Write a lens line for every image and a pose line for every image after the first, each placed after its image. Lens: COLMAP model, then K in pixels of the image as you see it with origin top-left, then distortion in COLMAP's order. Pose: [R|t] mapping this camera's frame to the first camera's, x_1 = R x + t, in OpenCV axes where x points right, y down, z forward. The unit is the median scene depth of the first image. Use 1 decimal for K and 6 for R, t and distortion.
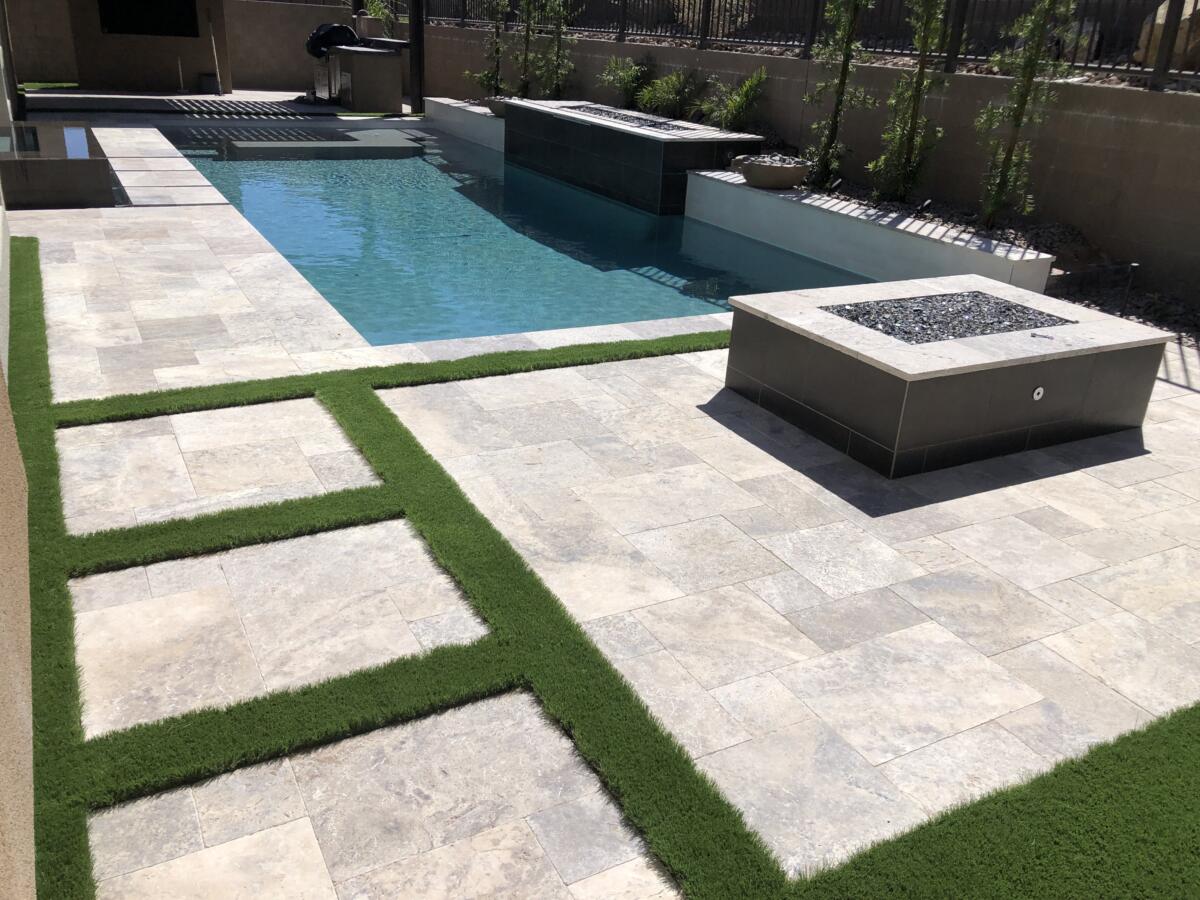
lens RADIAL K [[971.3, 0, 600.0], [0, 971.3, 450.0], [0, 0, 1]] dist [0.073668, -0.114334]
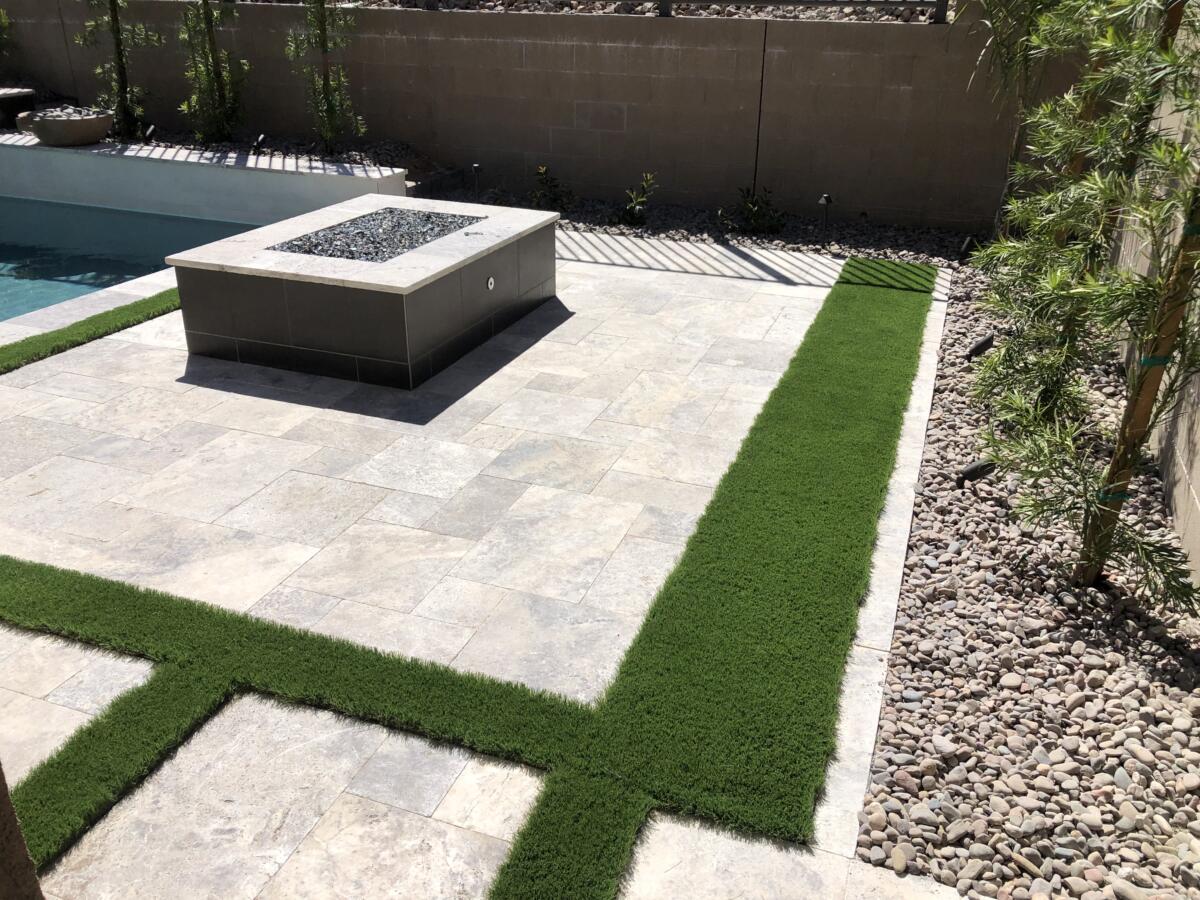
lens RADIAL K [[990.1, 0, 600.0], [0, 990.1, 450.0], [0, 0, 1]] dist [0.045115, -0.049234]
pose [[0.748137, -0.317096, 0.582873, -0.184685], [0.287235, 0.946620, 0.146306, -0.006721], [-0.598153, 0.057965, 0.799283, 0.024554]]
